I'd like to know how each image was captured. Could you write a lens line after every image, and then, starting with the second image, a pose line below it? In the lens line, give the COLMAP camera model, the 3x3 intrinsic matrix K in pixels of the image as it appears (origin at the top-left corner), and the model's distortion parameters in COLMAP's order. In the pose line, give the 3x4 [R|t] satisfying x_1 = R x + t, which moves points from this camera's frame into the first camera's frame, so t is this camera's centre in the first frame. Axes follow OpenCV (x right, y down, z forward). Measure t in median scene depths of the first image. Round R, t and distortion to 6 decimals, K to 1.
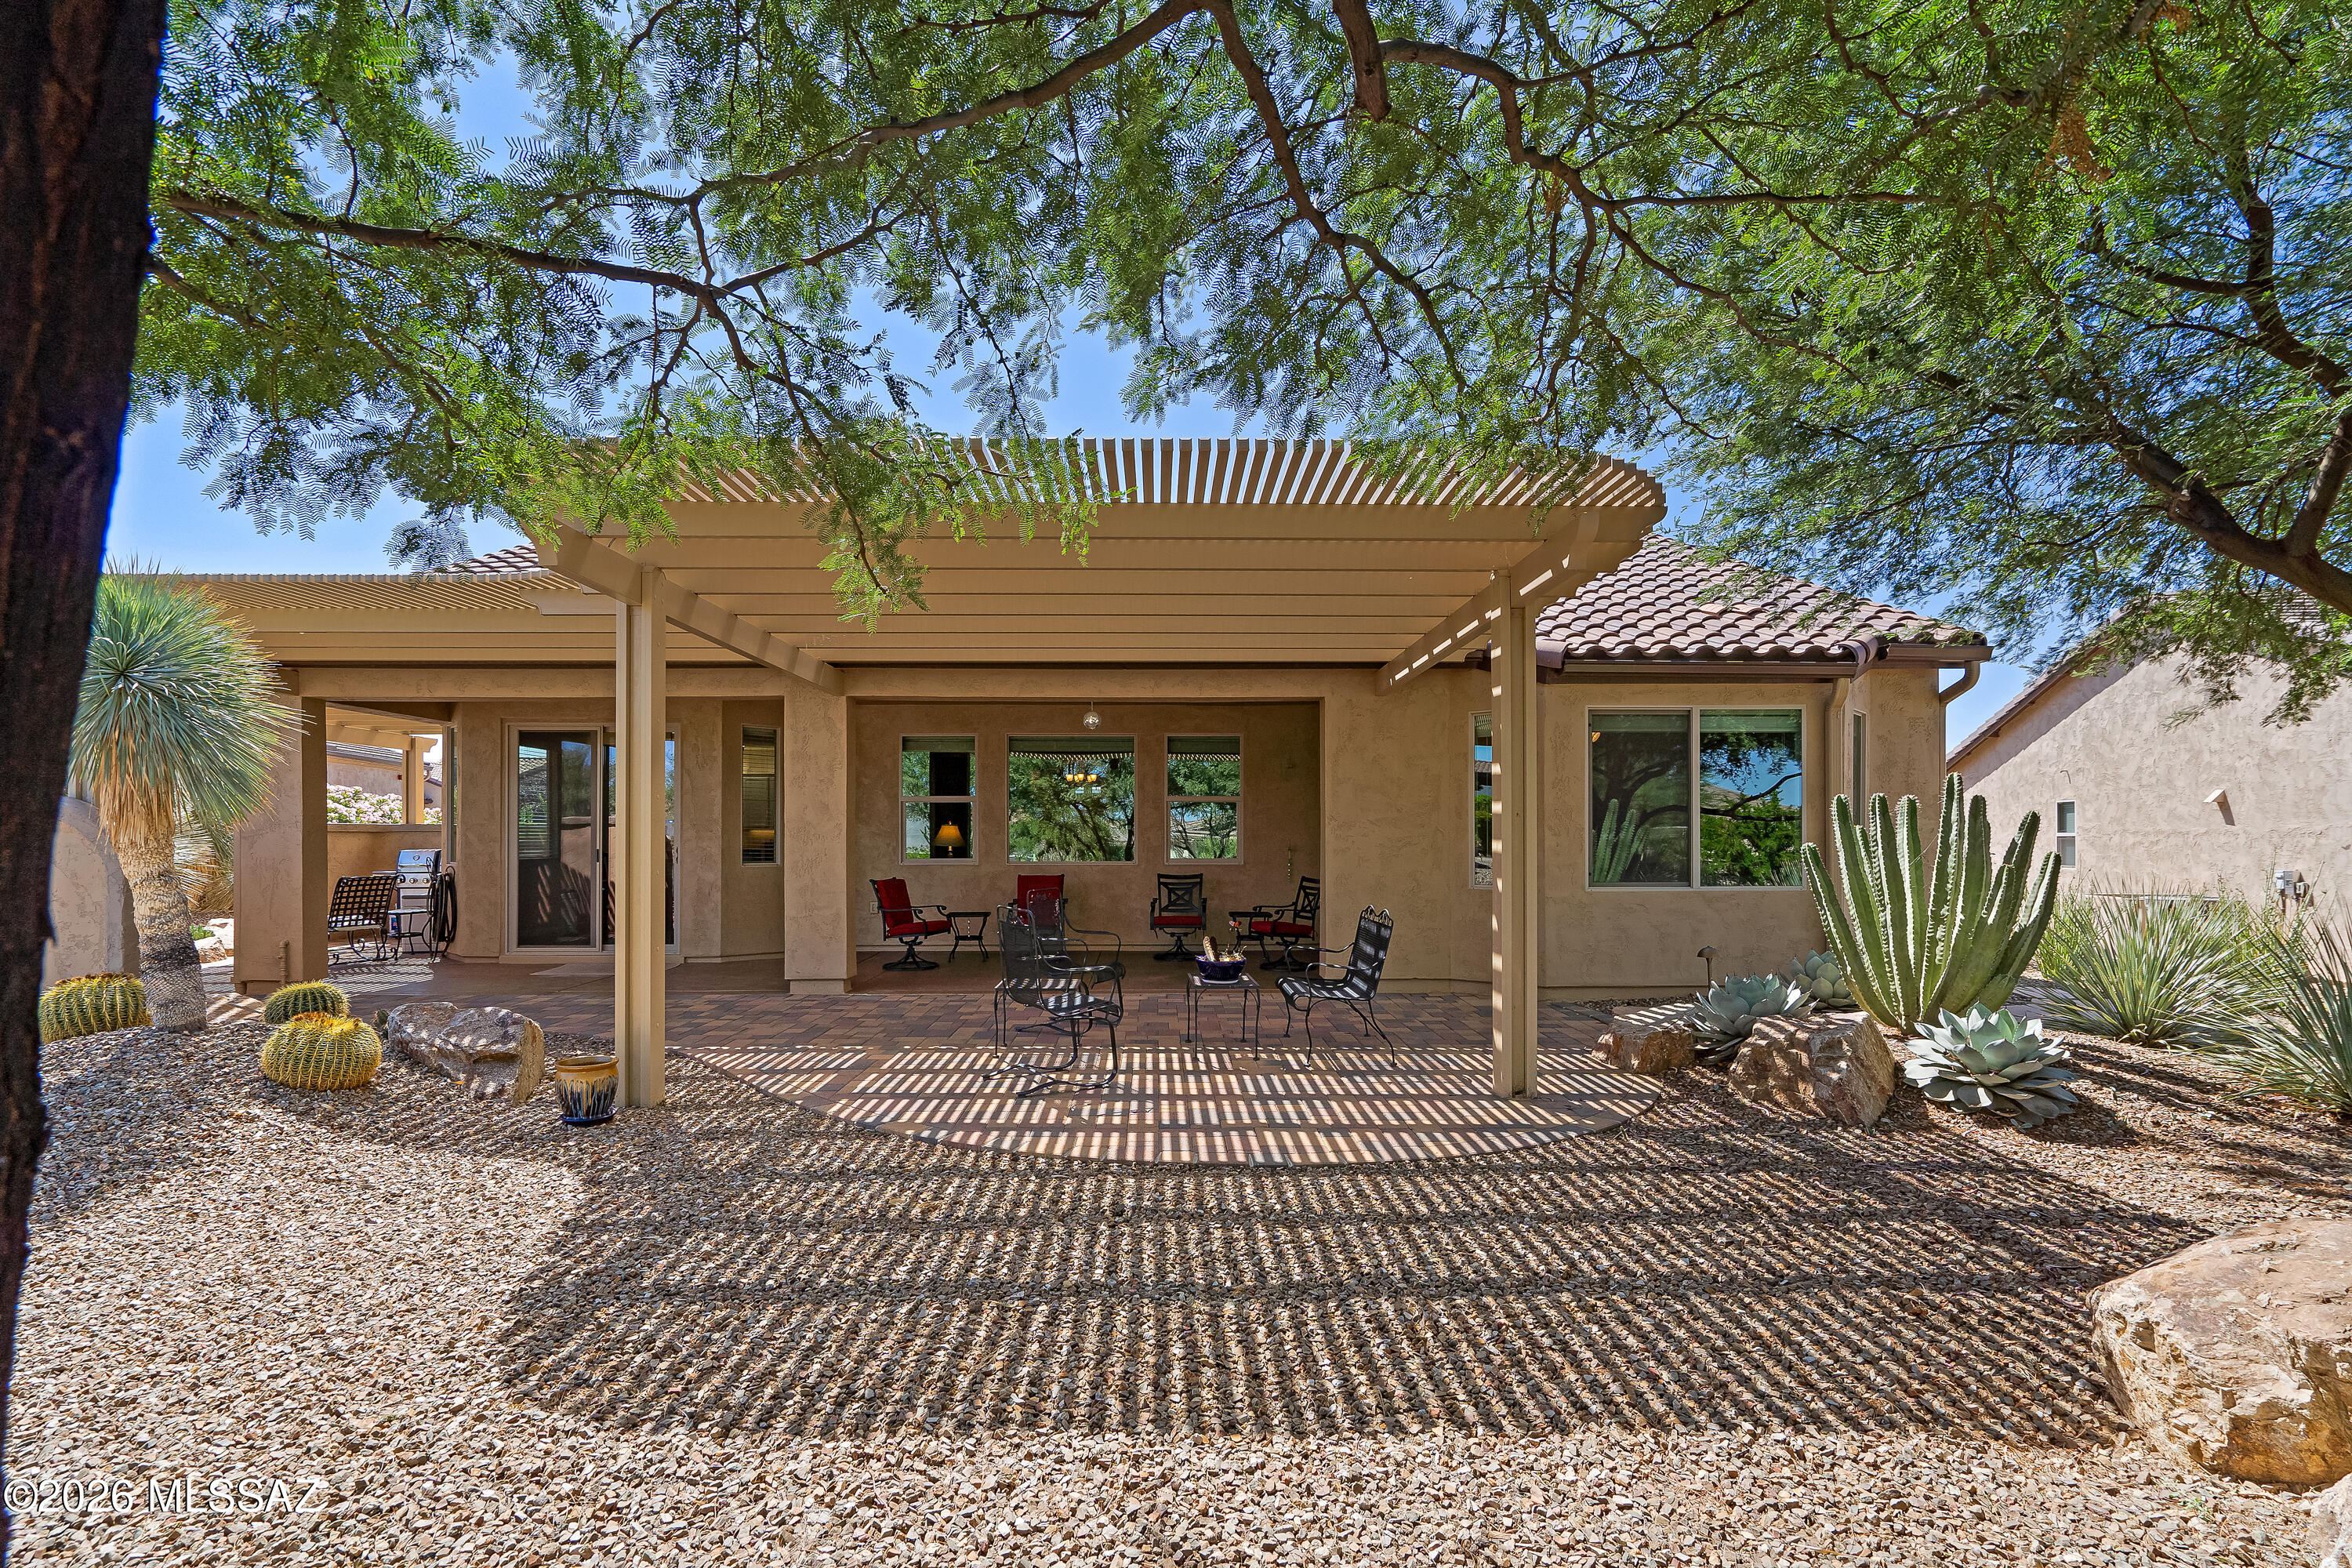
lens RADIAL K [[1082.7, 0, 1165.7], [0, 1082.7, 818.3], [0, 0, 1]] dist [-0.001302, -0.000199]
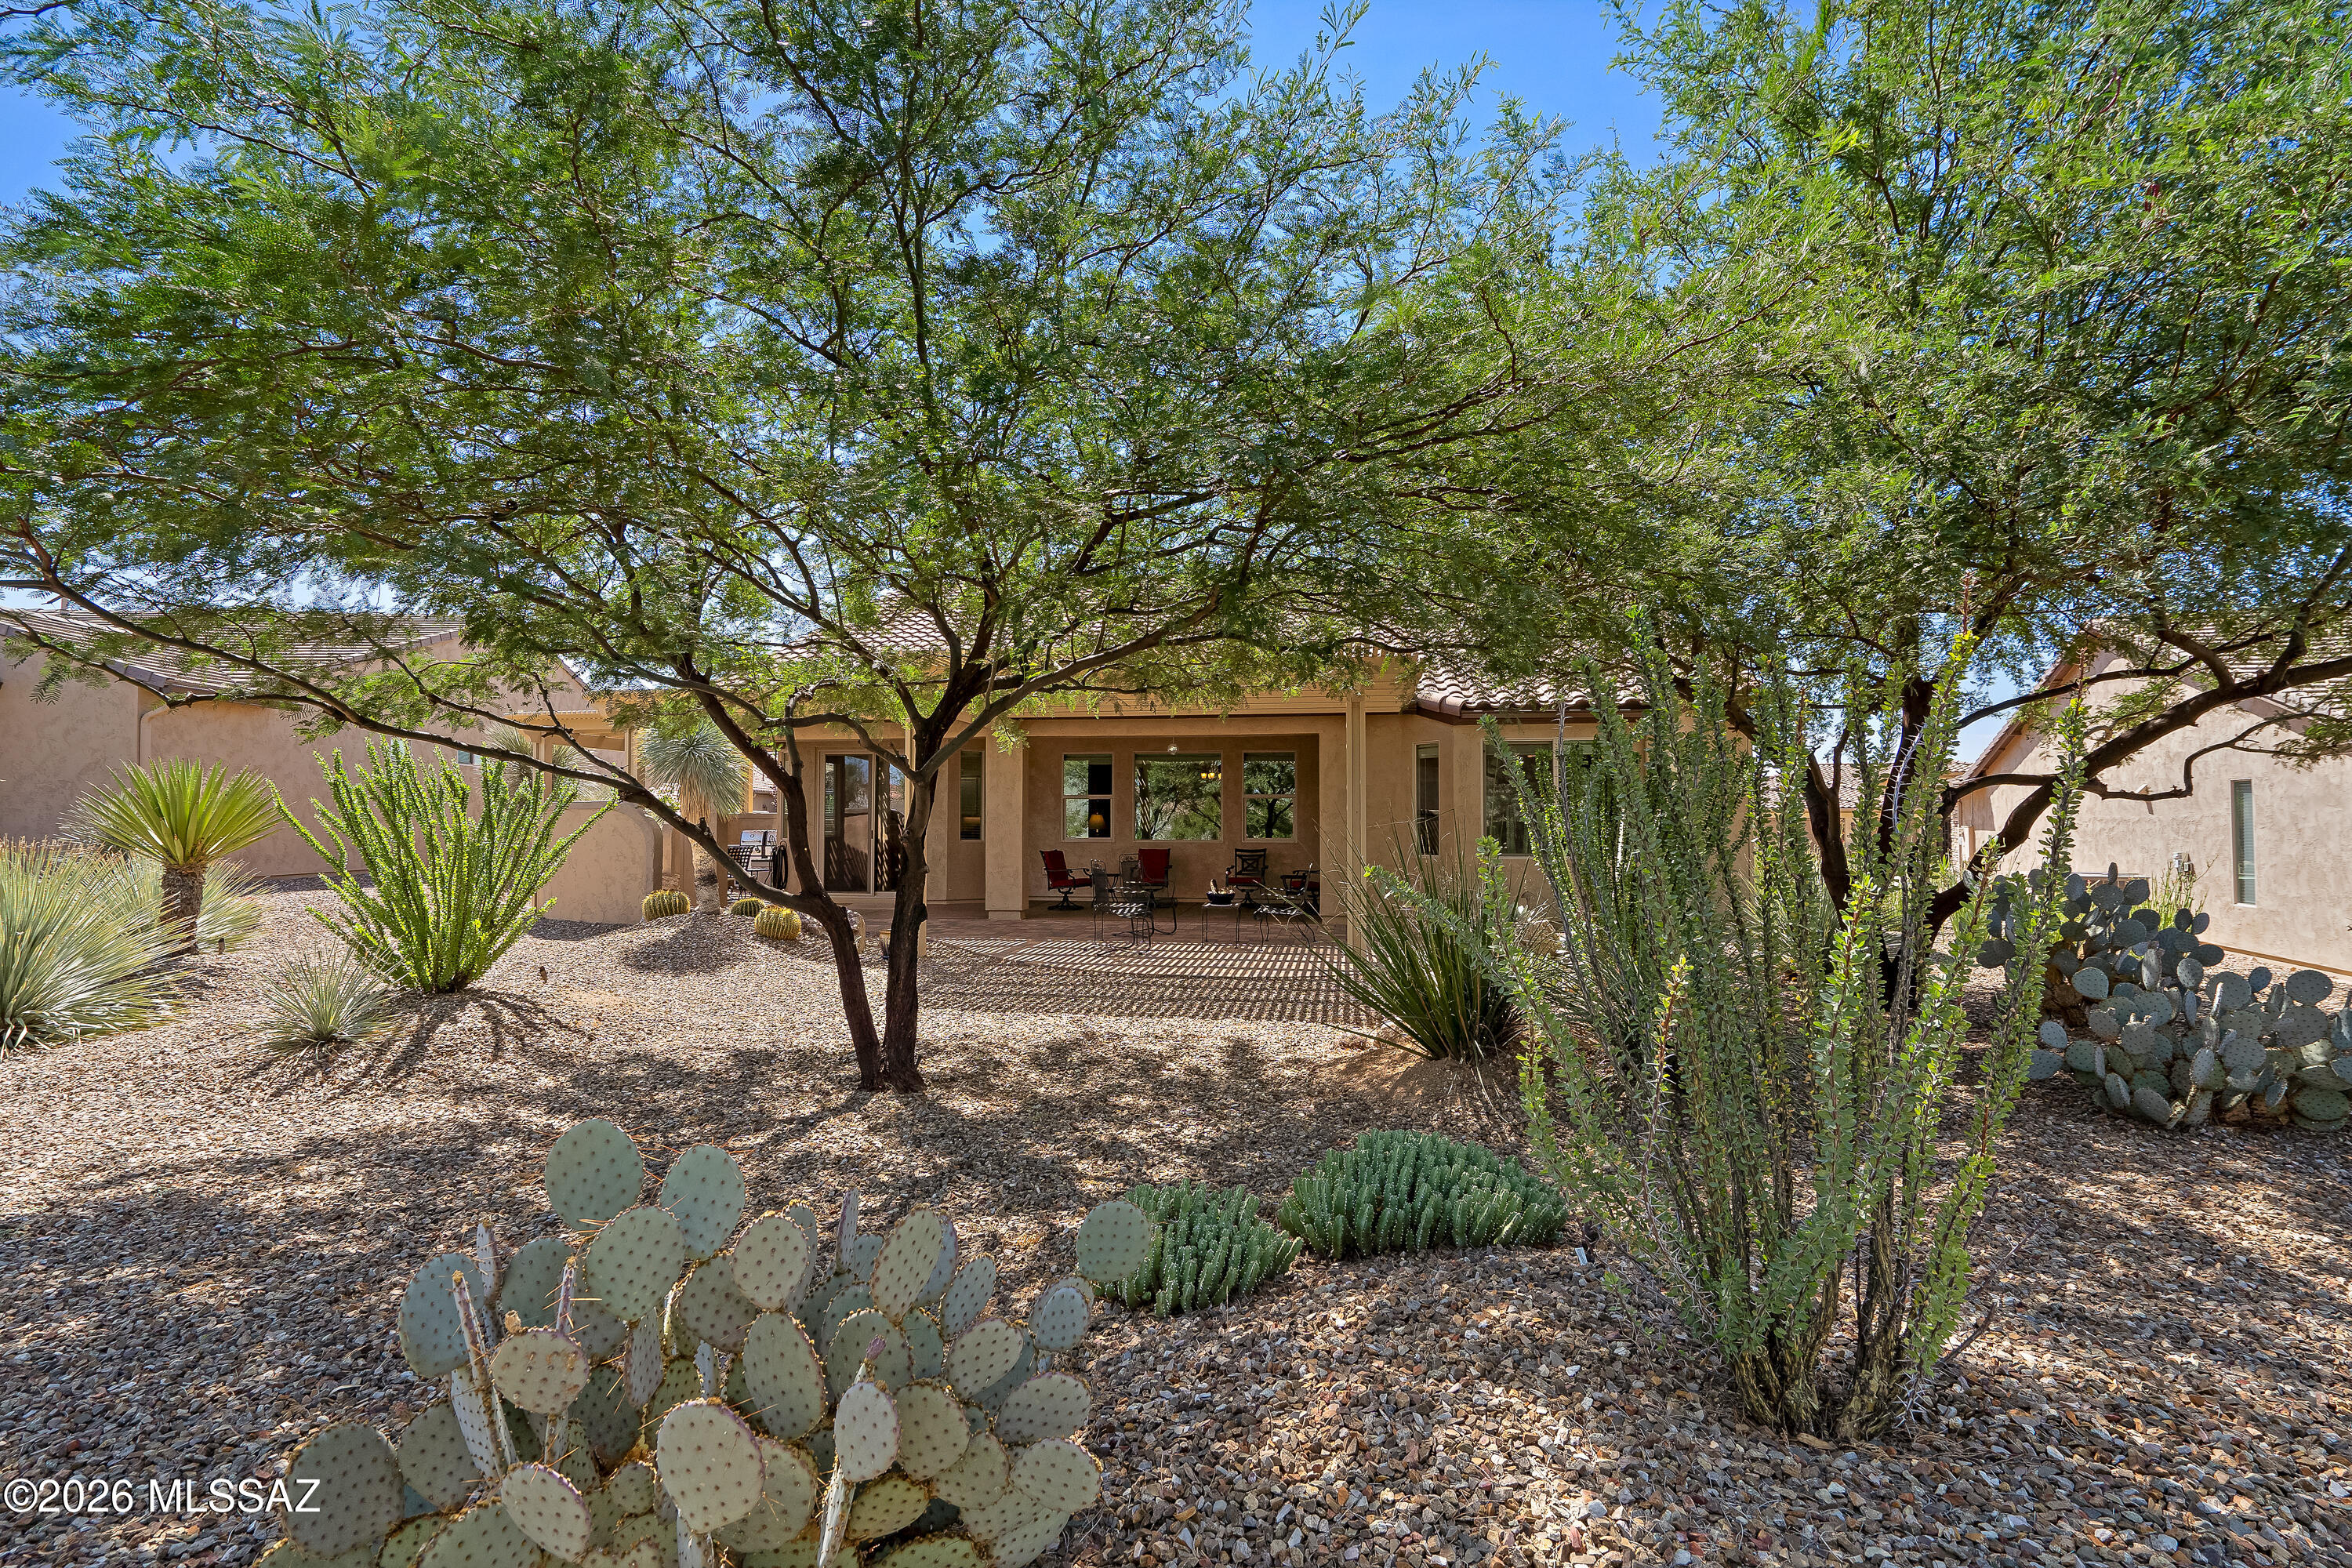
lens RADIAL K [[1082.7, 0, 1165.7], [0, 1082.7, 818.3], [0, 0, 1]] dist [-0.001302, -0.000199]
pose [[0.984067, 0.001974, -0.177789, 0.180525], [0.000663, 0.999891, 0.014772, -0.011957], [0.177798, -0.014654, 0.983958, -0.489269]]
